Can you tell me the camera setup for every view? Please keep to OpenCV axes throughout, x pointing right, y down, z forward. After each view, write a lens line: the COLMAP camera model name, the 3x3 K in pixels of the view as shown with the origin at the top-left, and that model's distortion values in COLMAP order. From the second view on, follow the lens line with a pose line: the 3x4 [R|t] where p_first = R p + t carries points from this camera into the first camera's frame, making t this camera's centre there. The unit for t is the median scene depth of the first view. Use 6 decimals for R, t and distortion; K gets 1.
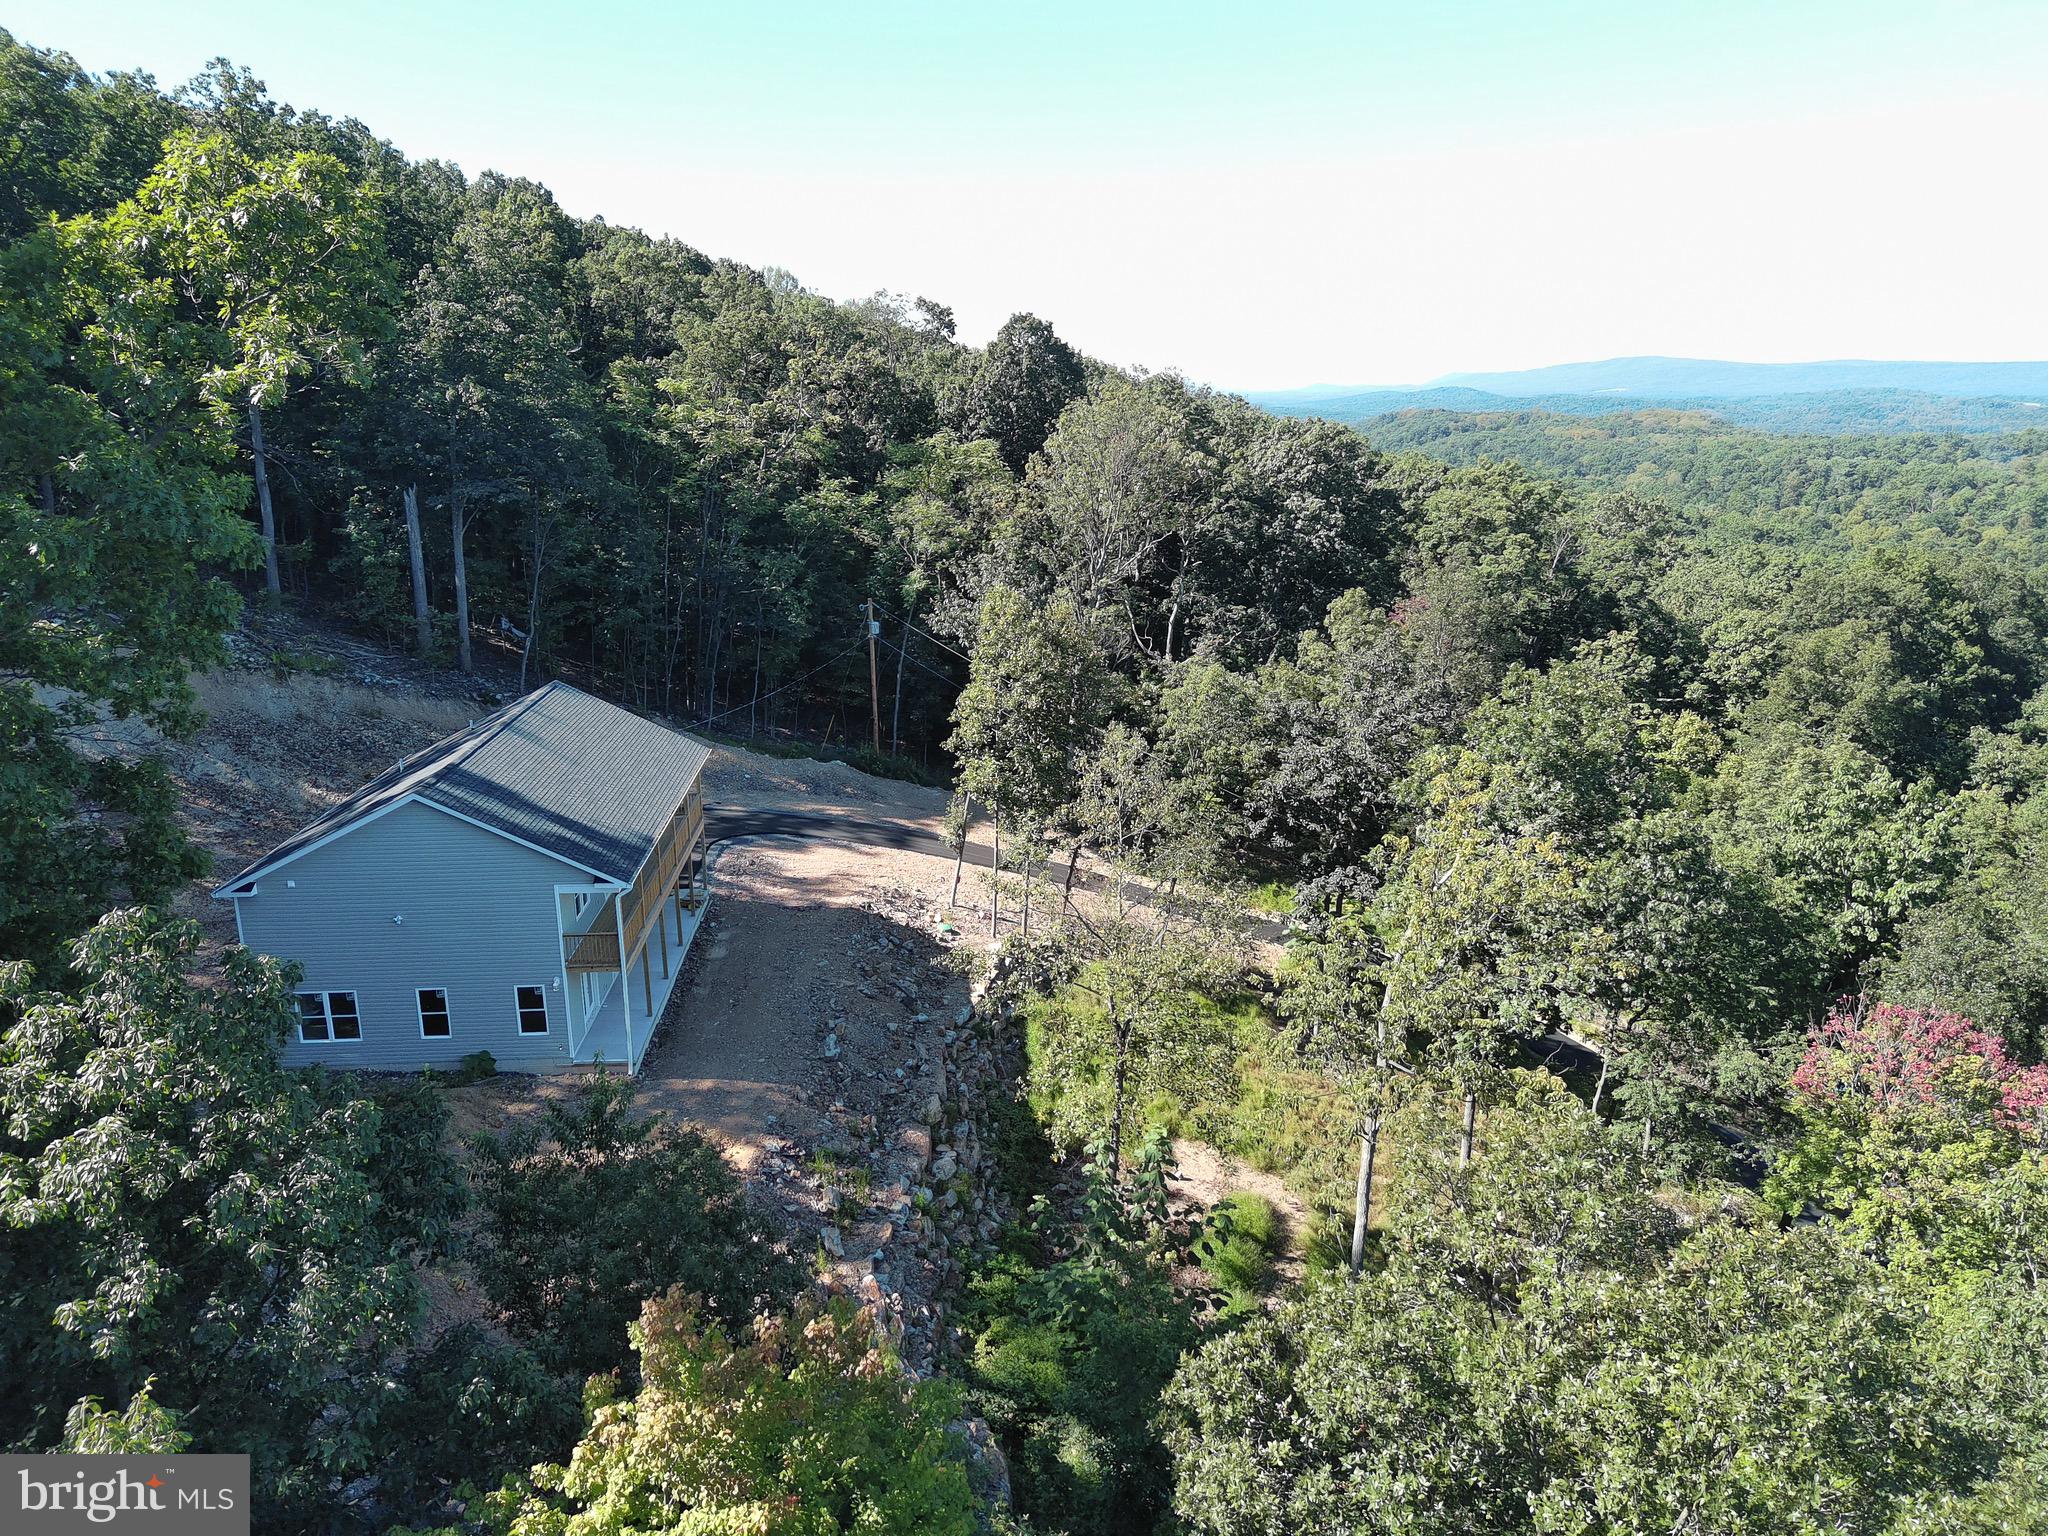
lens RADIAL K [[1351.7, 0, 1024.0], [0, 1351.7, 768.0], [0, 0, 1]] dist [0.005238, -0.016209]
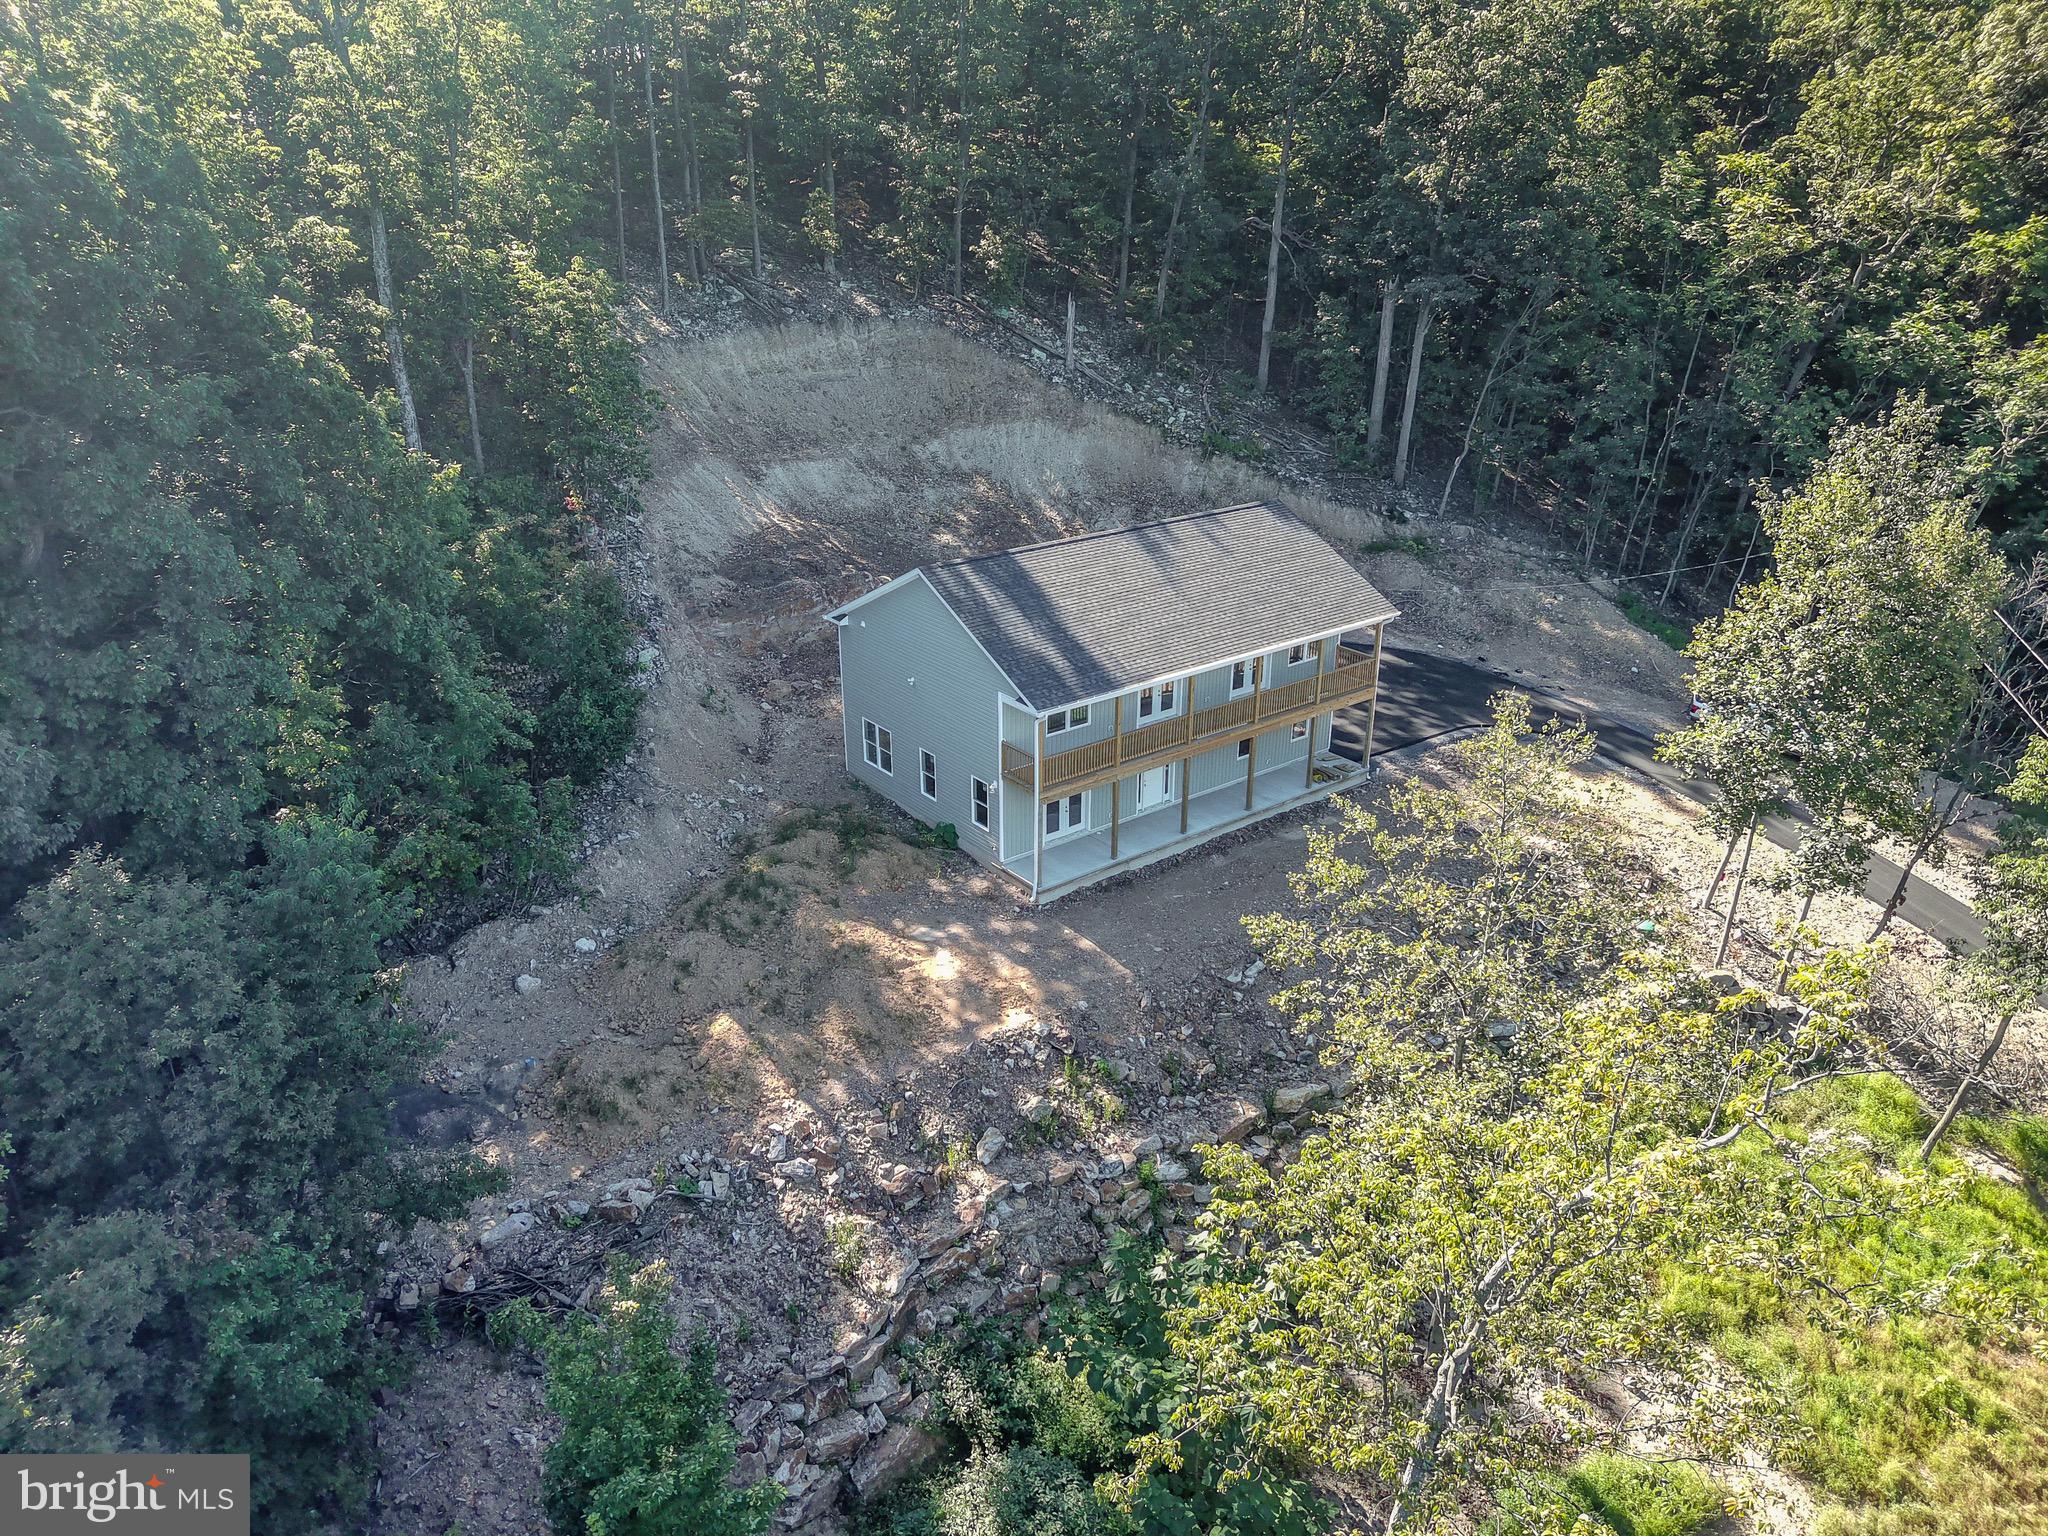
lens RADIAL K [[1351.7, 0, 1024.0], [0, 1351.7, 768.0], [0, 0, 1]] dist [0.005238, -0.016209]
pose [[0.571264, 0.328737, -0.752057, 0.422737], [-0.231159, 0.943636, 0.236891, -0.098721], [0.787542, 0.038517, 0.615056, 0.392734]]
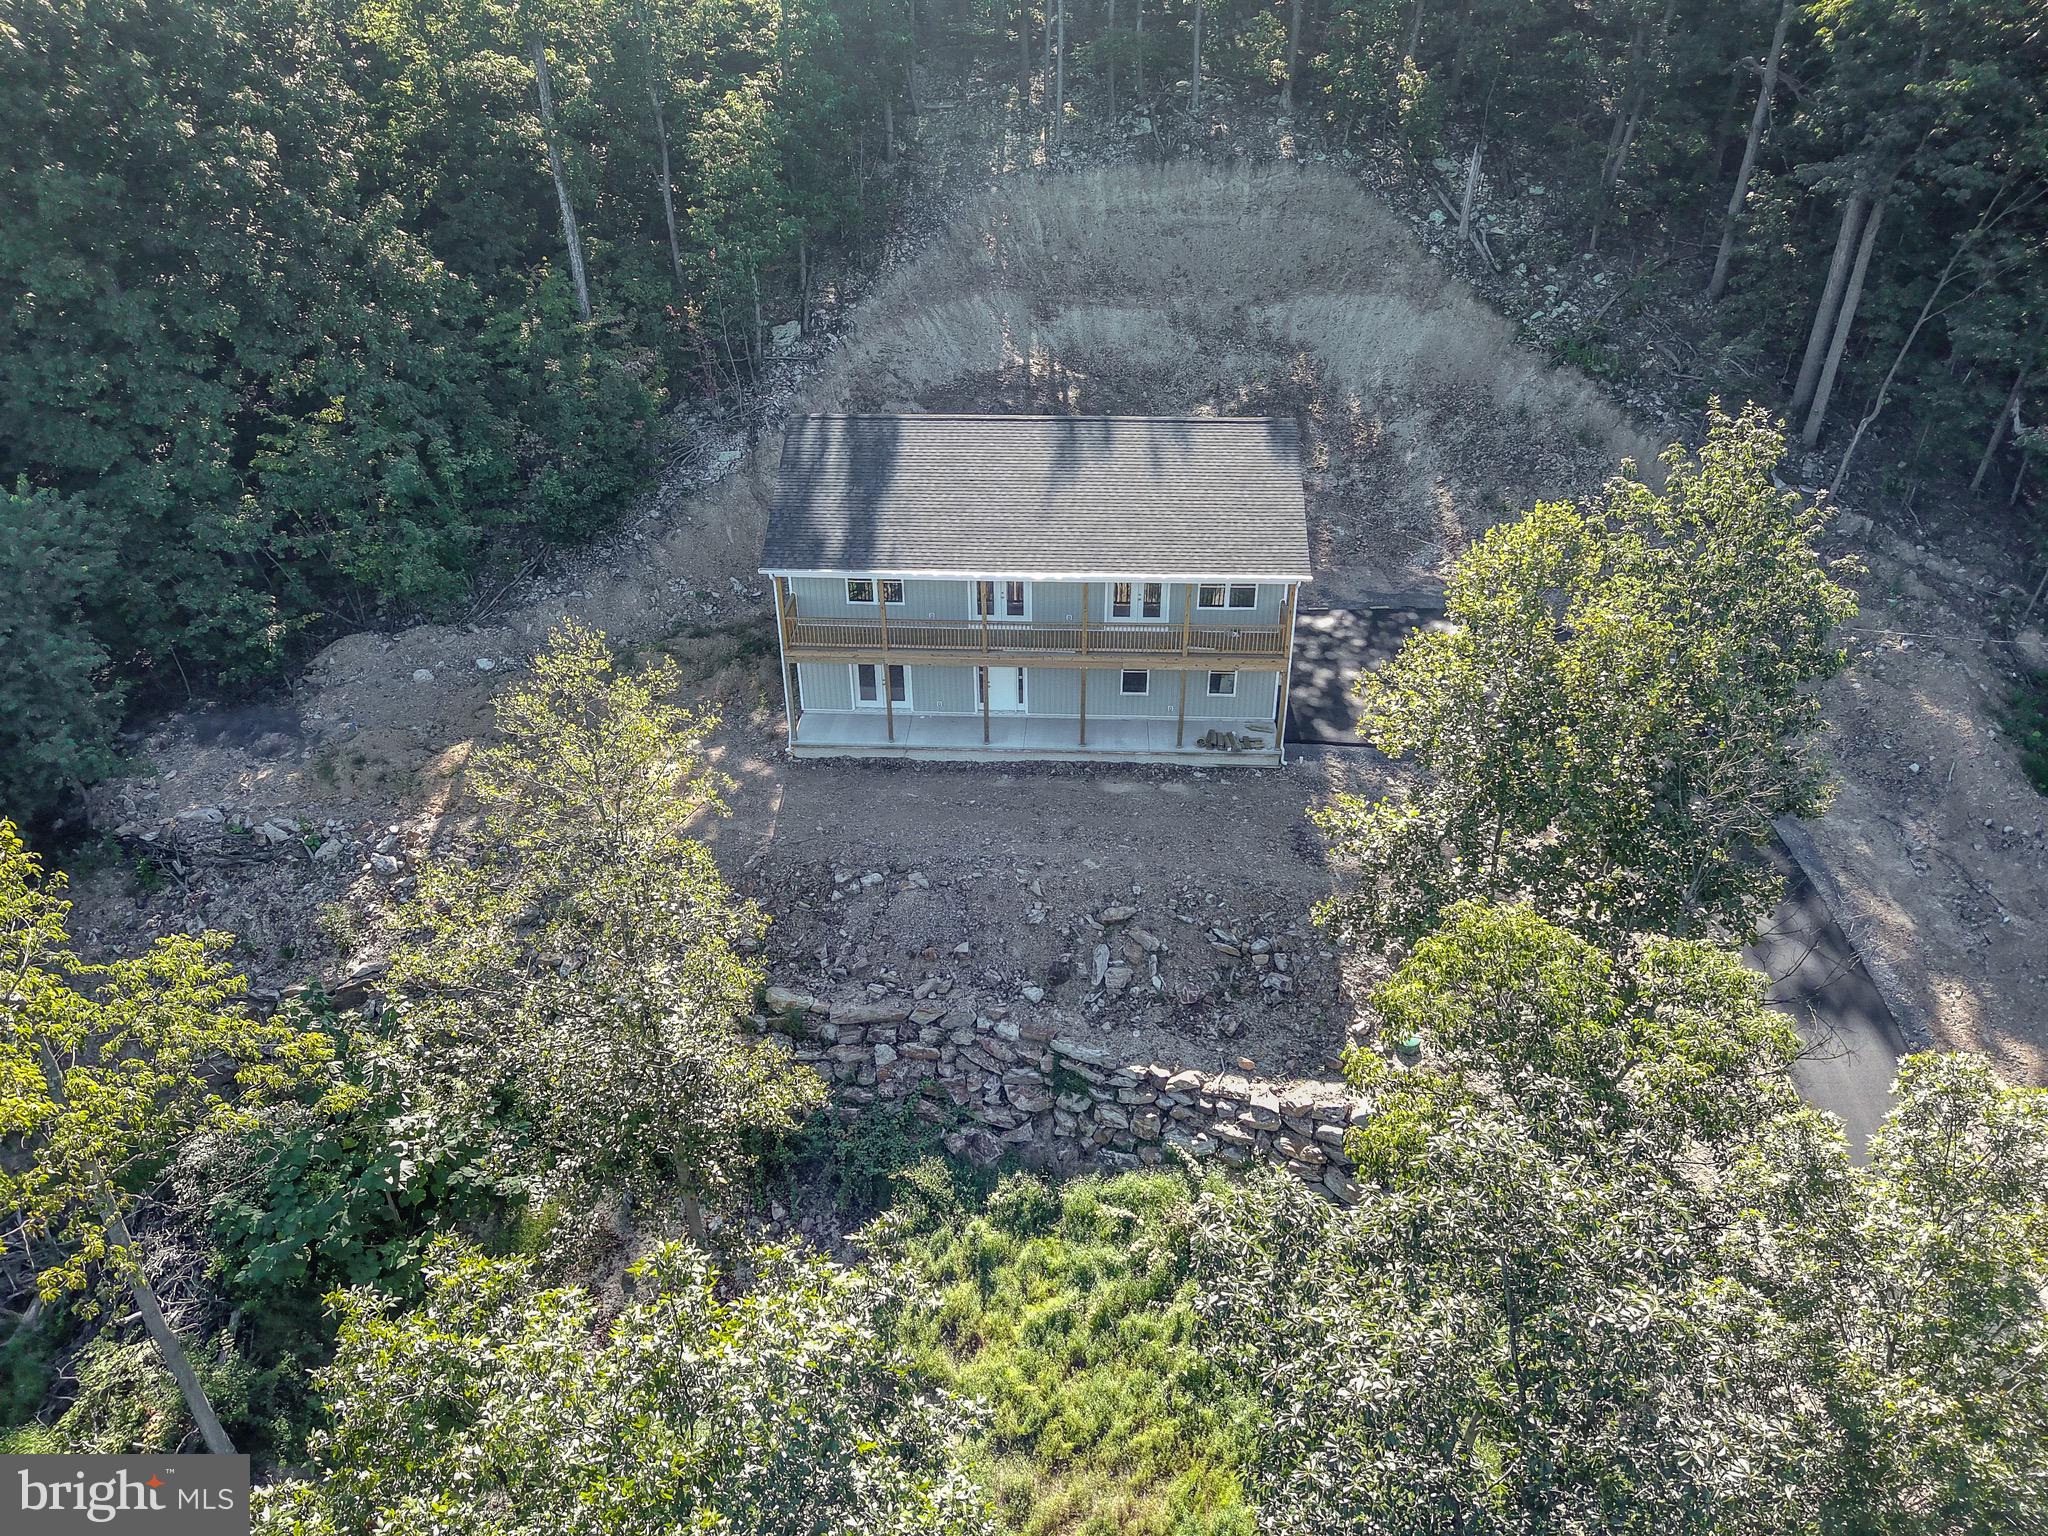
lens RADIAL K [[1365.9, 0, 1024.0], [0, 1365.9, 768.0], [0, 0, 1]] dist [0.017916, -0.016139]
pose [[-0.100164, 0.496053, -0.862495, 0.612860], [-0.271872, 0.820221, 0.503313, -0.349635], [0.957107, 0.284902, 0.052706, 1.167411]]
